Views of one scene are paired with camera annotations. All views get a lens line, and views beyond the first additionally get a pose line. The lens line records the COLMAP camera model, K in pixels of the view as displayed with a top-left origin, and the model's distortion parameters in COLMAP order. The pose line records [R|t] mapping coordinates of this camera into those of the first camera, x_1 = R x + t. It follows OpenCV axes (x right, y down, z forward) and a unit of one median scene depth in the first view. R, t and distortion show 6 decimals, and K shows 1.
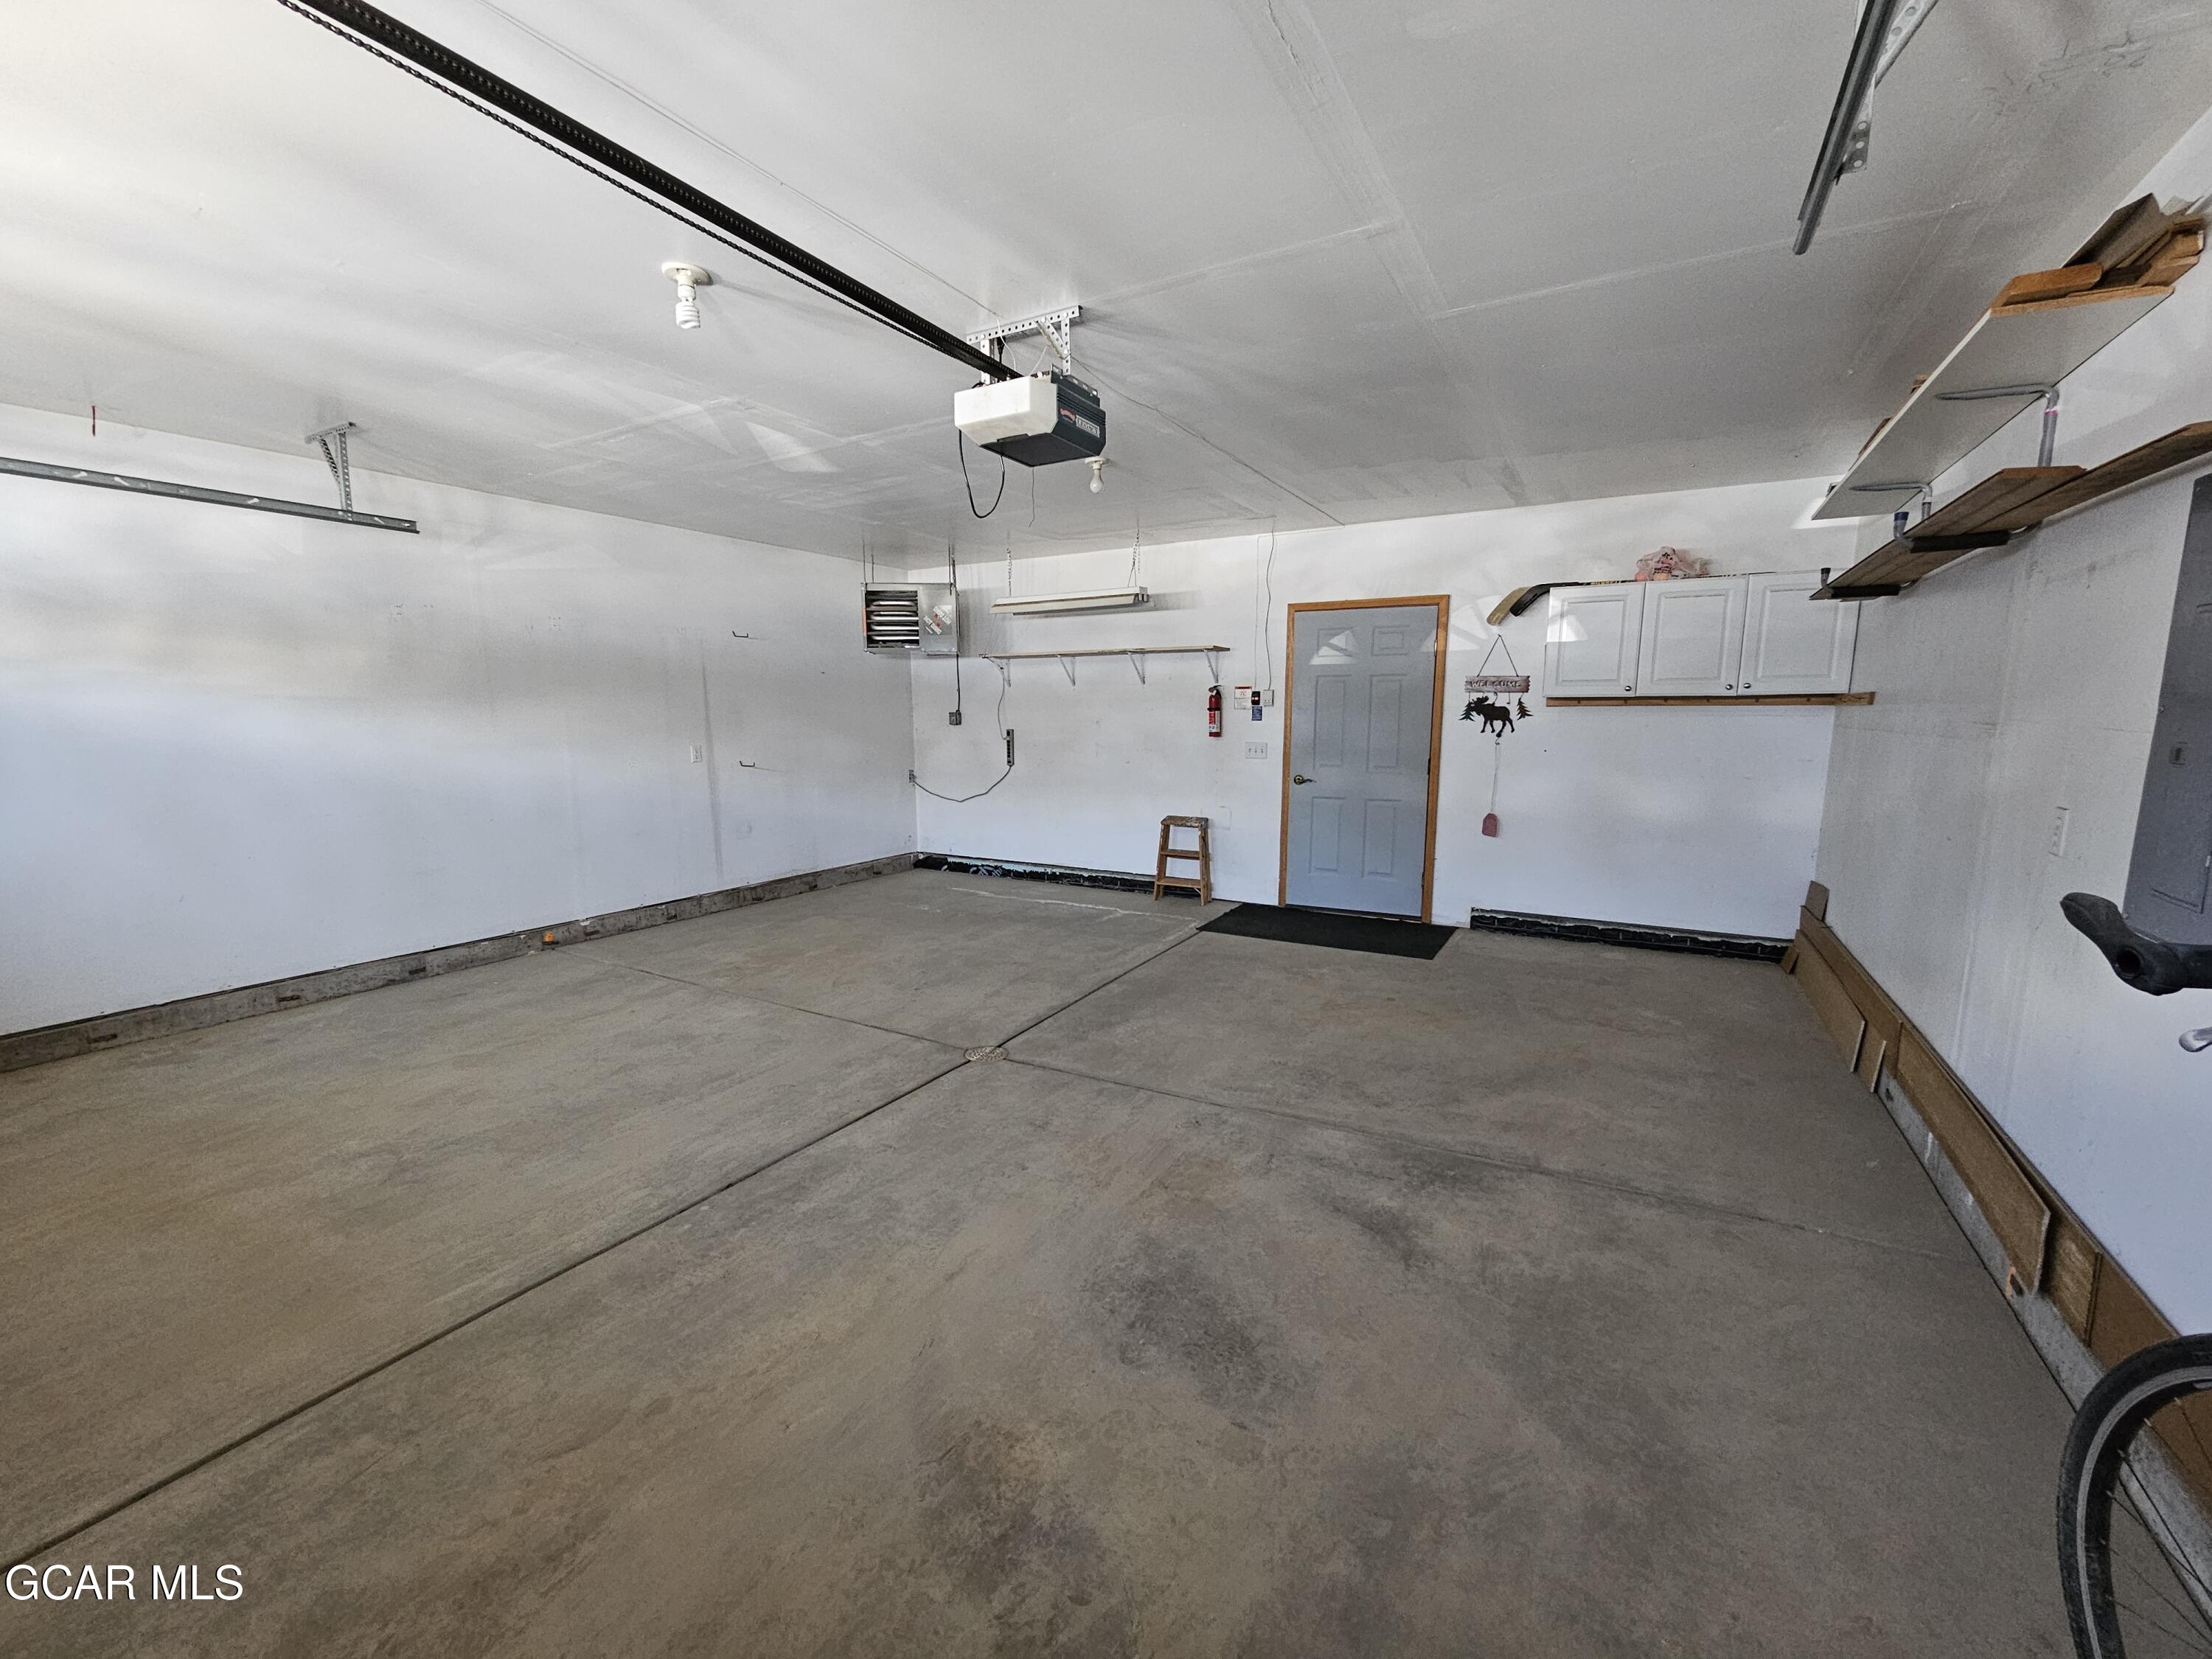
lens RADIAL K [[911.4, 0, 1104.5], [0, 911.4, 832.6], [0, 0, 1]] dist [-0.000525, -0.001214]
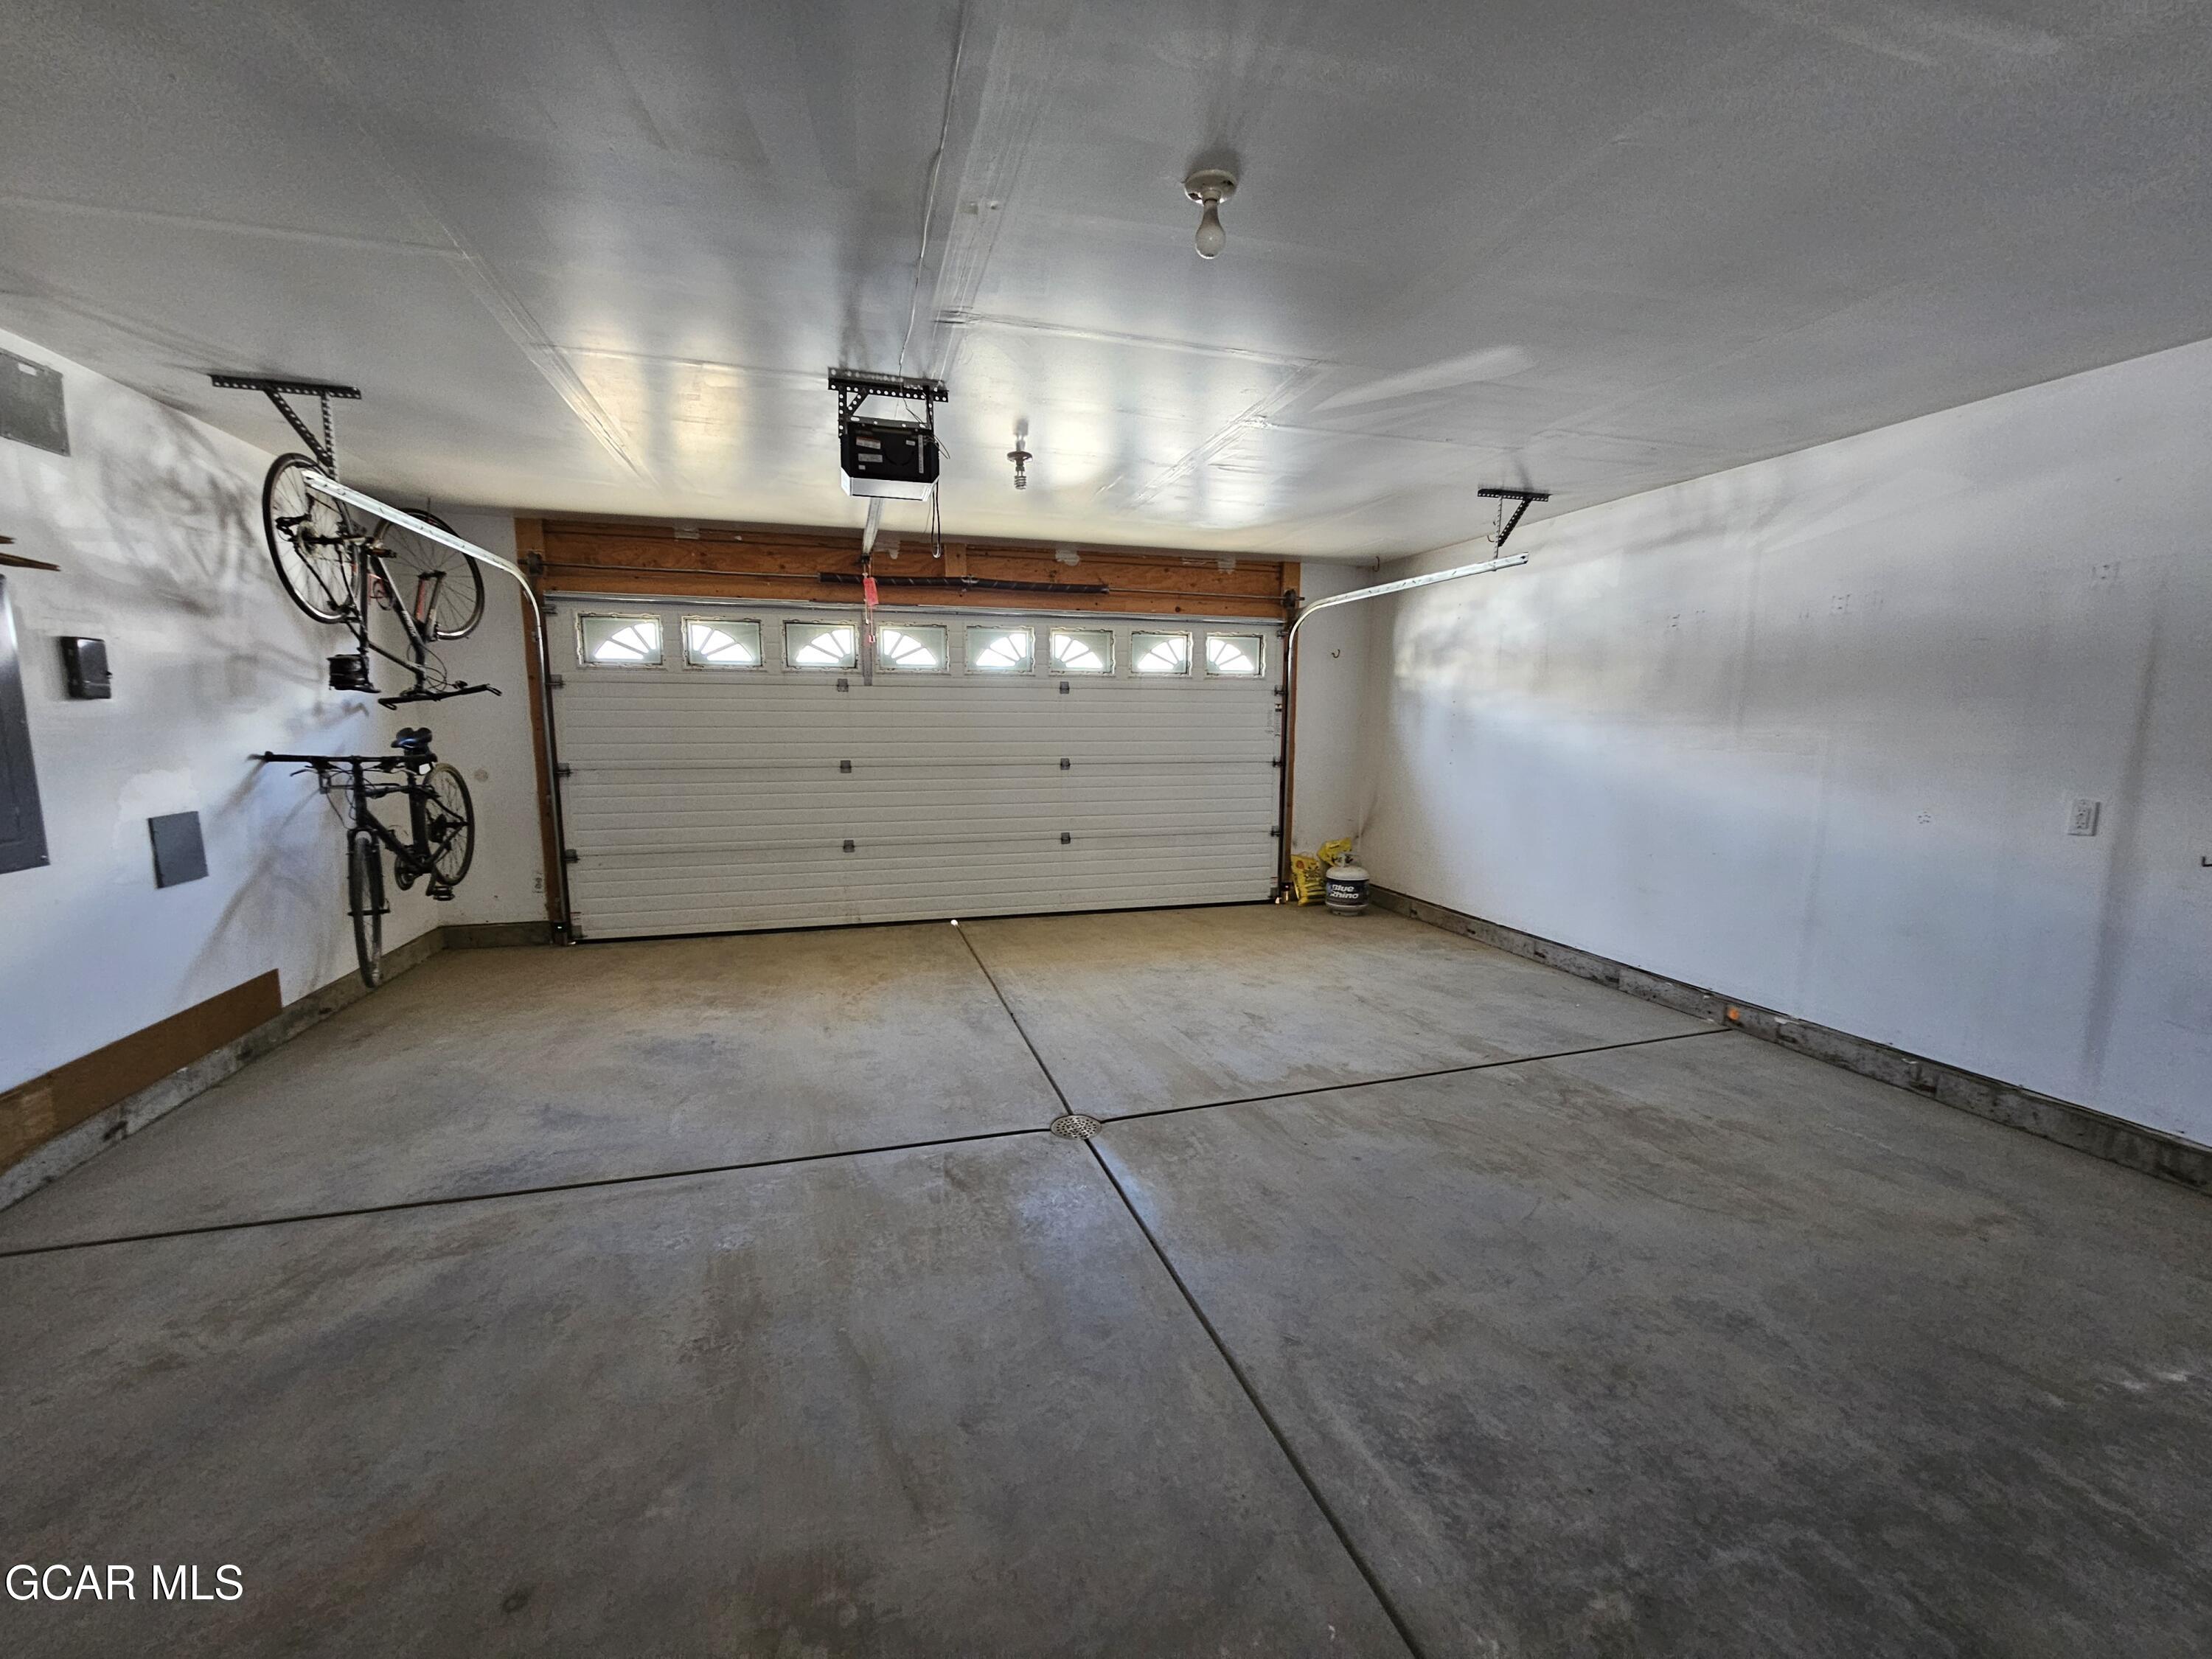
lens RADIAL K [[911.4, 0, 1106.6], [0, 911.4, 838.5], [0, 0, 1]] dist [-0.000525, -0.001214]
pose [[-0.688992, 0.094758, -0.718548, 0.369105], [-0.101158, 0.969139, 0.224802, -0.180123], [0.717675, 0.227573, -0.658144, 1.277248]]
